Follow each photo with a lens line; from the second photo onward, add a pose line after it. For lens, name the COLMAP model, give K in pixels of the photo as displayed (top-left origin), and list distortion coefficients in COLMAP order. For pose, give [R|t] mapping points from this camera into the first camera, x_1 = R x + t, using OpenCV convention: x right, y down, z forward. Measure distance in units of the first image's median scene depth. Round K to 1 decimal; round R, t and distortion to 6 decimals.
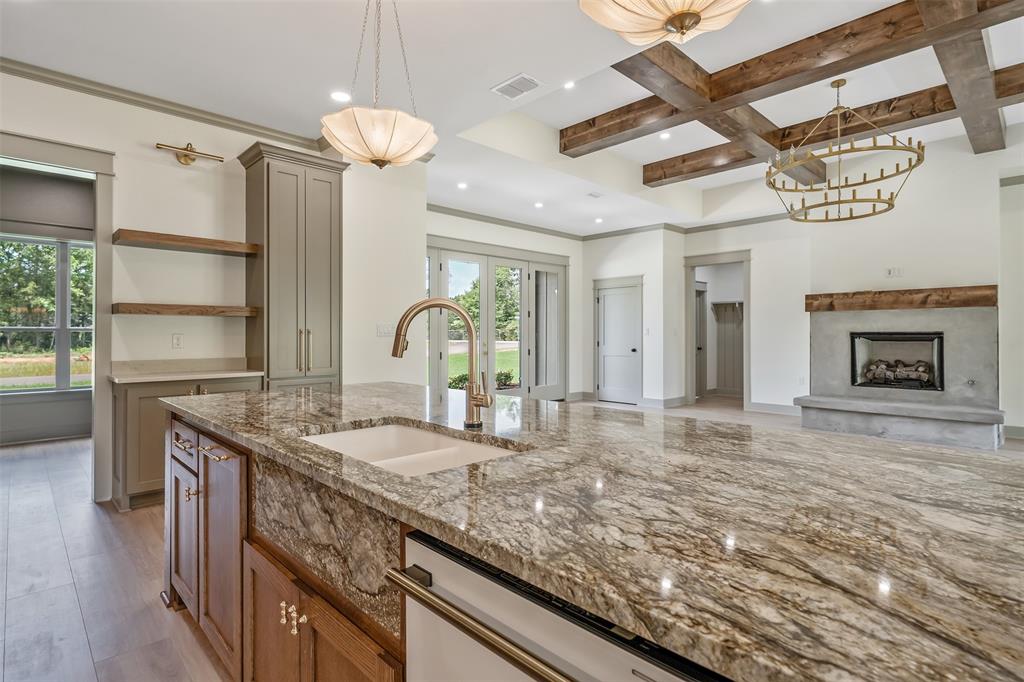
lens RADIAL K [[514.8, 0, 507.1], [0, 514.8, 329.5], [0, 0, 1]] dist [-0.000056, -0.000228]
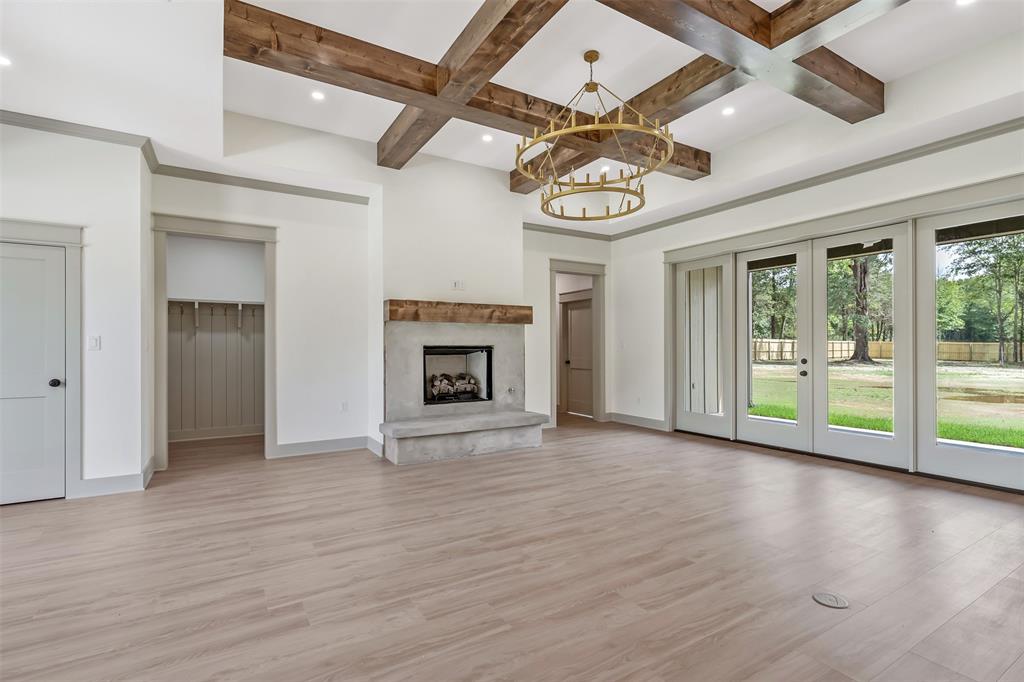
lens RADIAL K [[477.4, 0, 509.2], [0, 477.4, 342.7], [0, 0, 1]] dist [0.001334, -0.000085]
pose [[0.218128, 0.010105, 0.975868, -0.114829], [-0.006820, 0.999938, -0.008829, 0.006491], [-0.975896, -0.004730, 0.218184, 0.678288]]
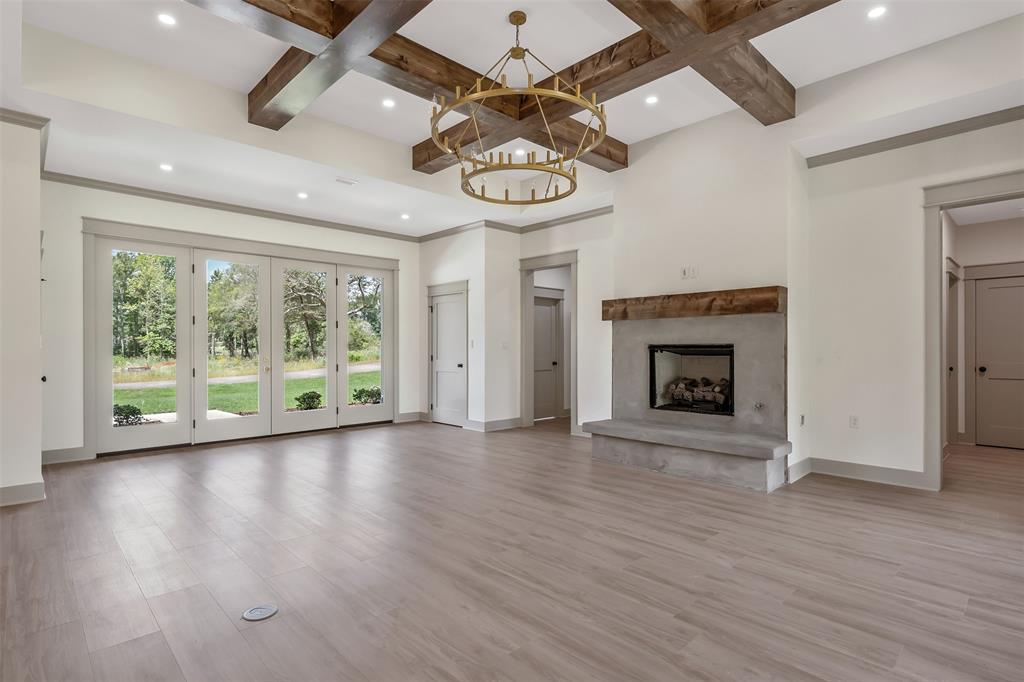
lens RADIAL K [[510.6, 0, 514.4], [0, 510.6, 344.6], [0, 0, 1]] dist [0.000066, -0.000080]
pose [[0.999969, -0.001221, 0.007783, 0.445887], [0.001189, 0.999990, 0.004212, 0.001196], [-0.007788, -0.004203, 0.999961, 0.170919]]
